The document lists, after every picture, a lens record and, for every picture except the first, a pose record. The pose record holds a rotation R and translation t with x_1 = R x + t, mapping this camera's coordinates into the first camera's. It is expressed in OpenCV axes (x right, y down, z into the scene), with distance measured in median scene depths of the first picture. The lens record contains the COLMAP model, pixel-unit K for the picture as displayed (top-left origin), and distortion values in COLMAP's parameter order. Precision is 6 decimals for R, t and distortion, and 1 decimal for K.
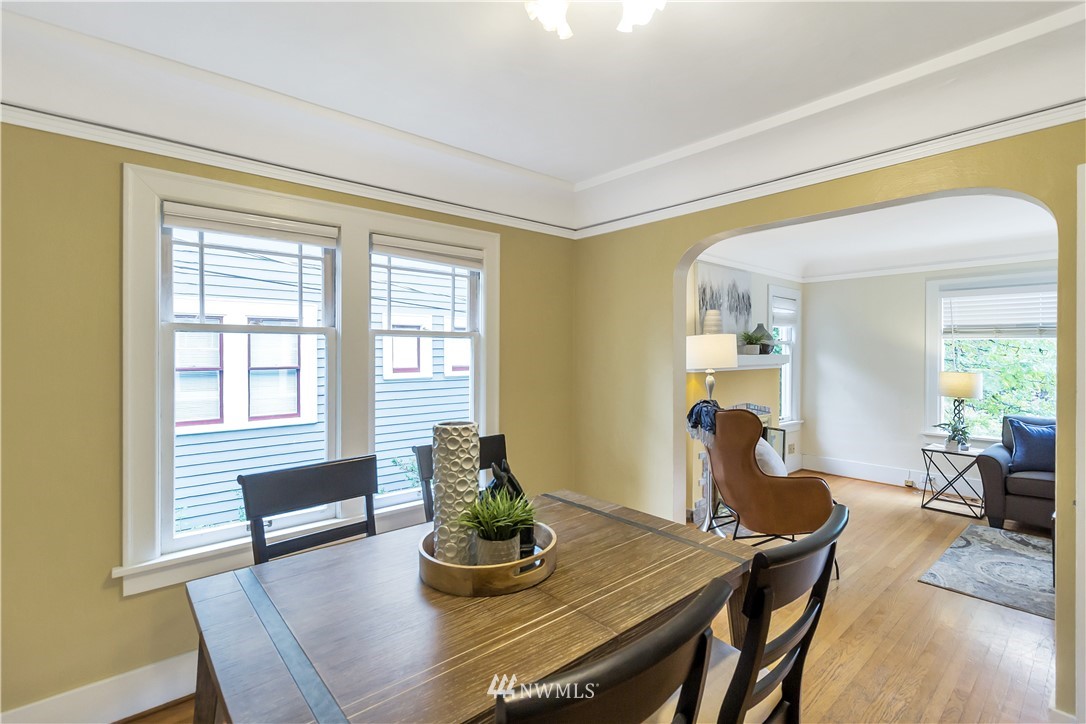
lens RADIAL K [[503.8, 0, 549.0], [0, 503.8, 355.1], [0, 0, 1]] dist [0.001850, 0.000360]
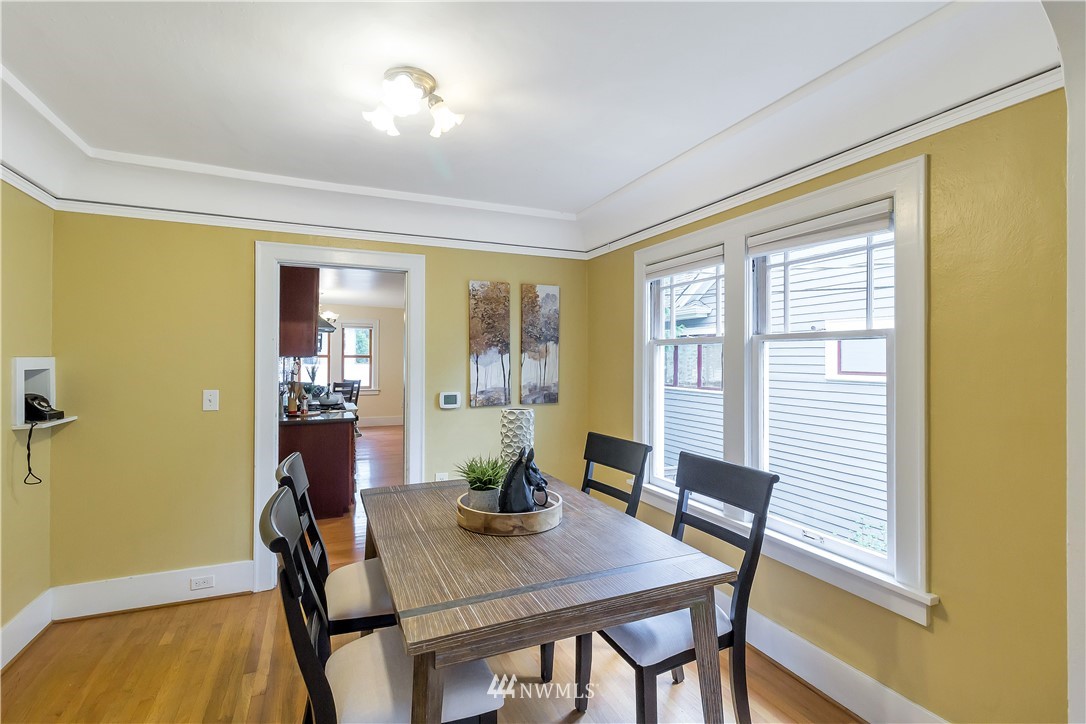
lens RADIAL K [[502.4, 0, 541.8], [0, 502.4, 354.4], [0, 0, 1]] dist [-0.000401, 0.000000]
pose [[-0.299259, -0.011068, -0.954108, 0.590034], [-0.014040, 0.999876, -0.007195, -0.003205], [0.954069, 0.011243, -0.299377, 0.782676]]
